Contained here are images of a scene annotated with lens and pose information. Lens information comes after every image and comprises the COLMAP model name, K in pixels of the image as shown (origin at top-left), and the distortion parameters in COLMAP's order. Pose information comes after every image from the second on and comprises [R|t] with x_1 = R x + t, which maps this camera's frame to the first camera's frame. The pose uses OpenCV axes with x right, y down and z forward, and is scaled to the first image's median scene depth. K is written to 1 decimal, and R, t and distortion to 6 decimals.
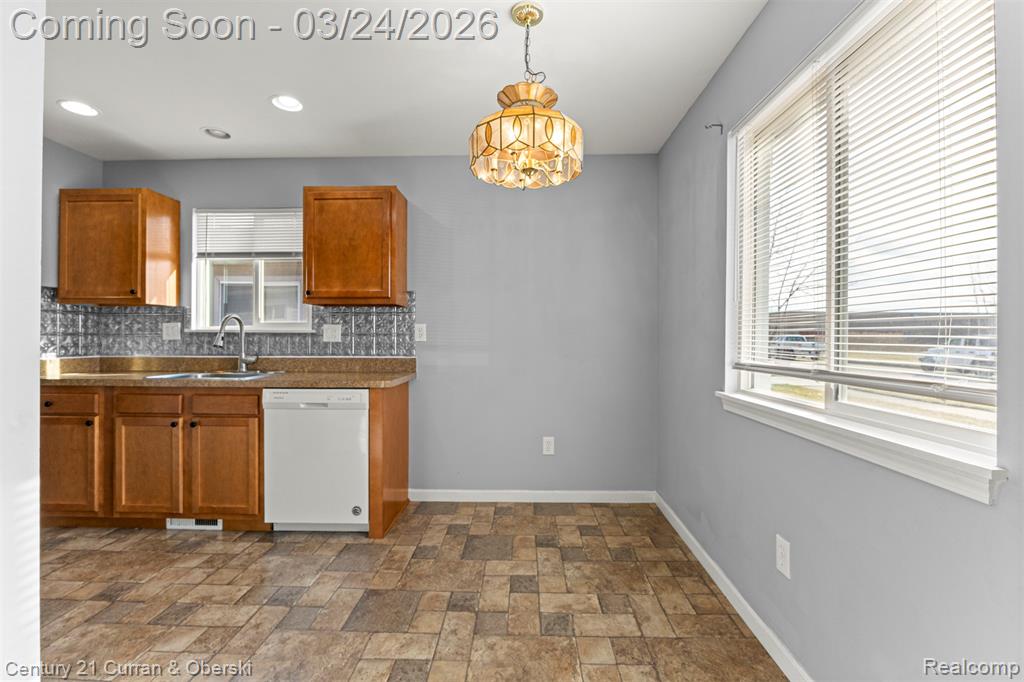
lens RADIAL K [[447.9, 0, 512.6], [0, 447.9, 253.7], [0, 0, 1]] dist [-0.001224, -0.000230]
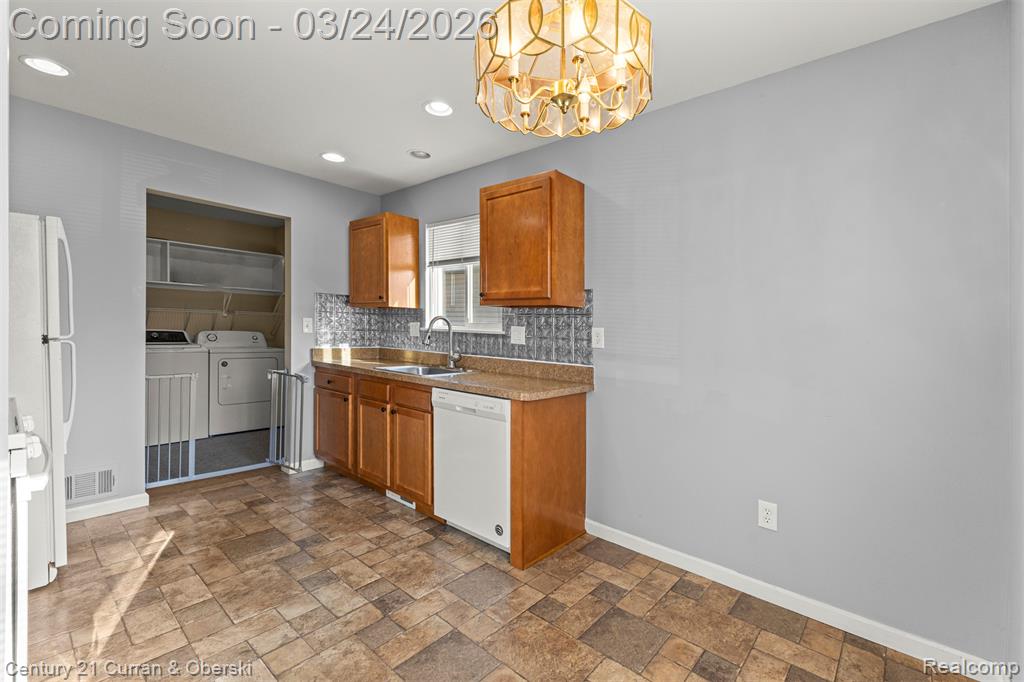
lens RADIAL K [[449.8, 0, 512.7], [0, 449.8, 276.0], [0, 0, 1]] dist [0.012246, 0.000170]
pose [[0.772797, -0.050973, -0.632603, 0.226783], [0.087404, 0.995820, 0.026533, 0.024887], [0.628606, -0.075796, 0.774021, 0.266749]]
